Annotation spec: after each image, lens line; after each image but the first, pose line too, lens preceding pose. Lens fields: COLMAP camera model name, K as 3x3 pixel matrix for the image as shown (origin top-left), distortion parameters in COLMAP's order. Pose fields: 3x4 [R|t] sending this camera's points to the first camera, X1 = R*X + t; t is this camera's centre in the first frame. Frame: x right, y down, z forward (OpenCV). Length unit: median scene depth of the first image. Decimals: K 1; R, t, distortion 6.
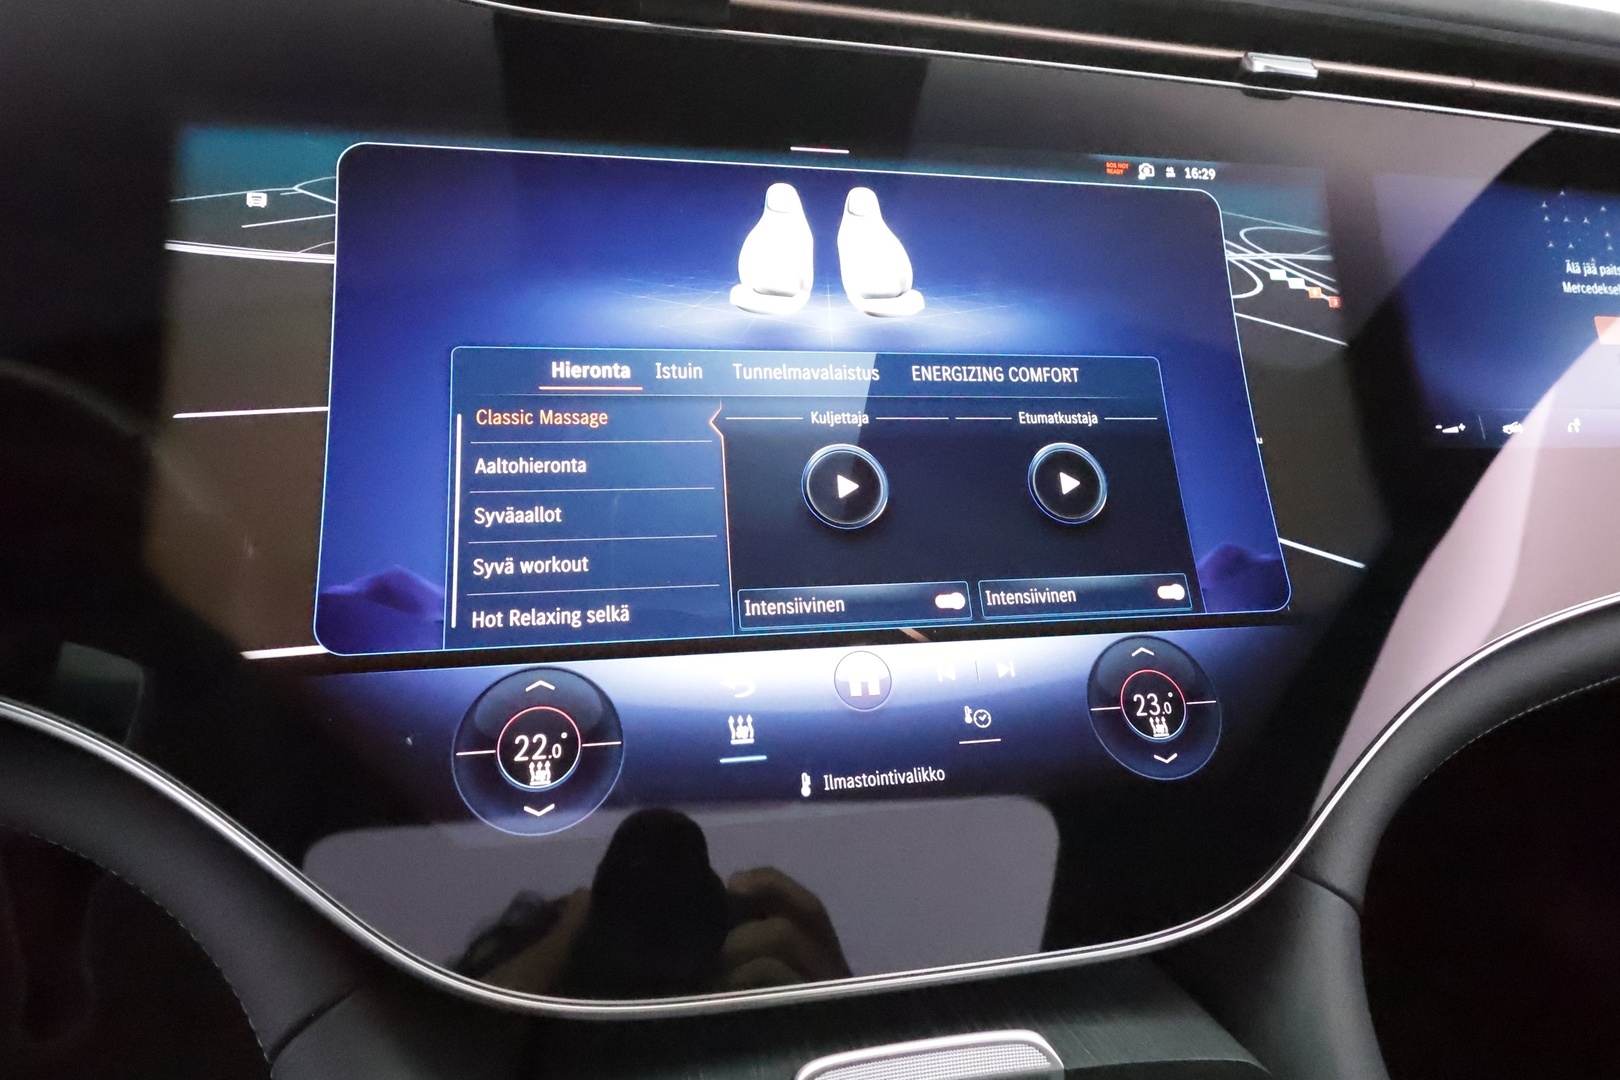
lens RADIAL K [[868.0, 0, 813.9], [0, 868.0, 540.4], [0, 0, 1]] dist [-0.000594, -0.001545]
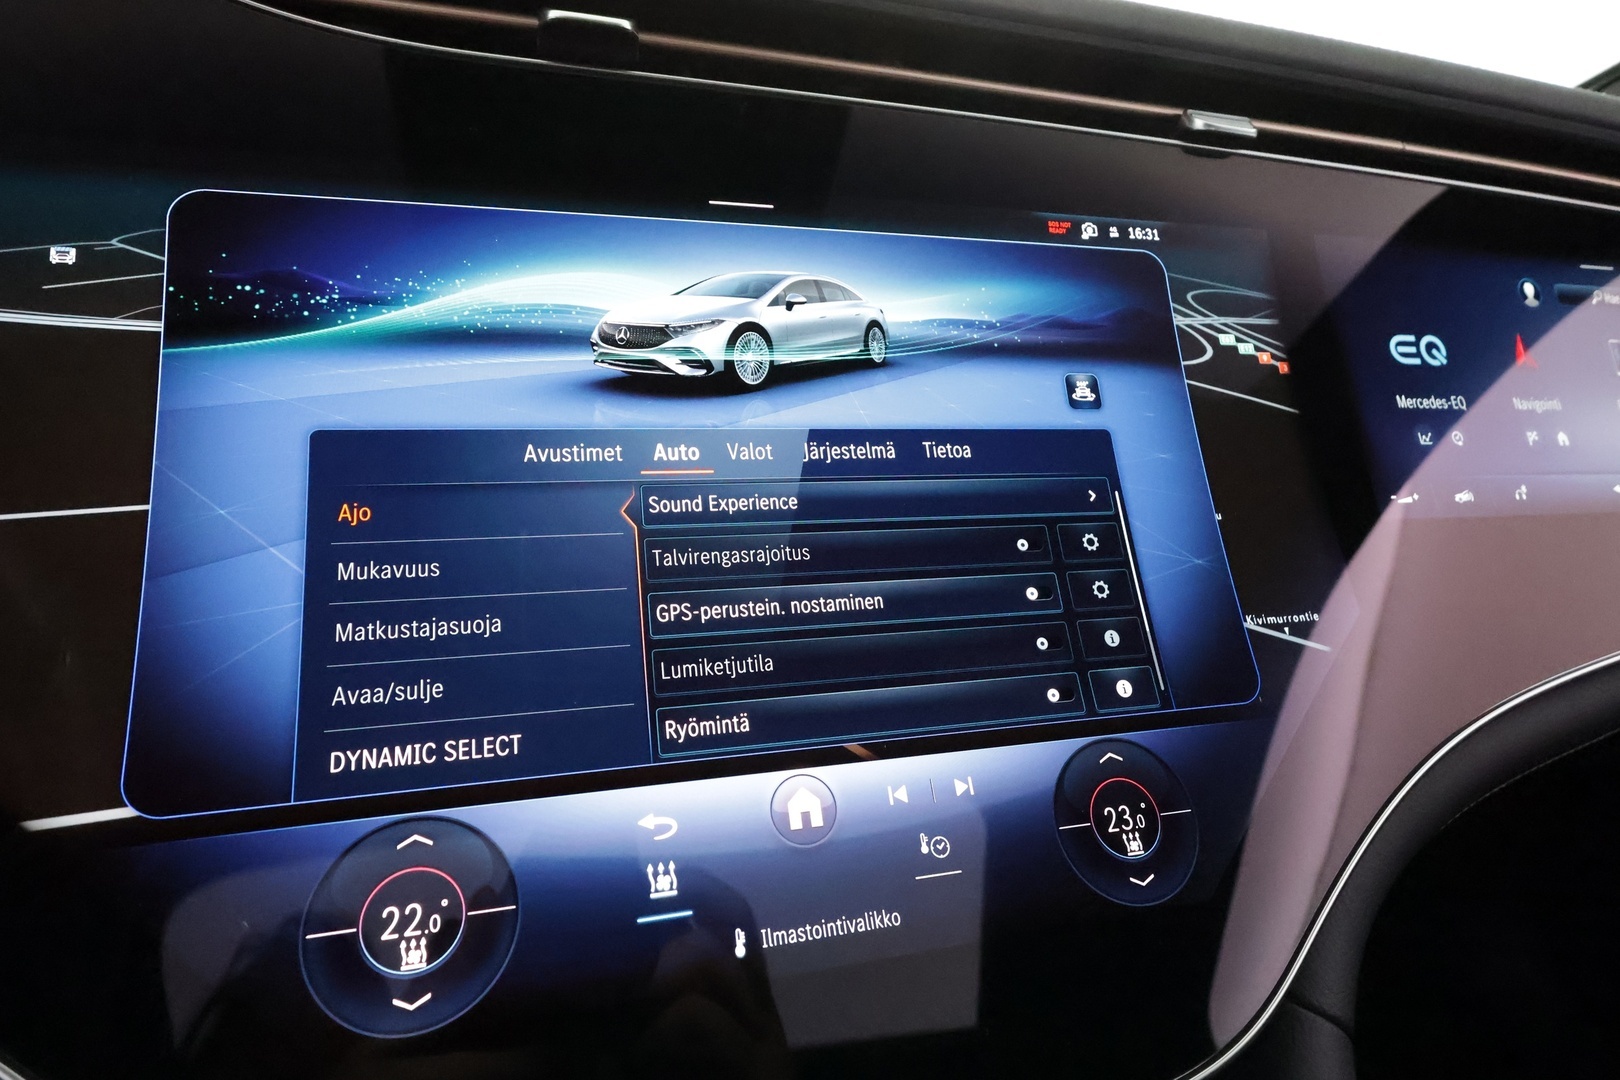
lens RADIAL K [[868.0, 0, 813.9], [0, 868.0, 540.4], [0, 0, 1]] dist [-0.000594, -0.001545]
pose [[0.996117, -0.017808, 0.086216, -0.003069], [0.021299, 0.998983, -0.039738, -0.069873], [-0.085421, 0.041420, 0.995484, 0.120861]]
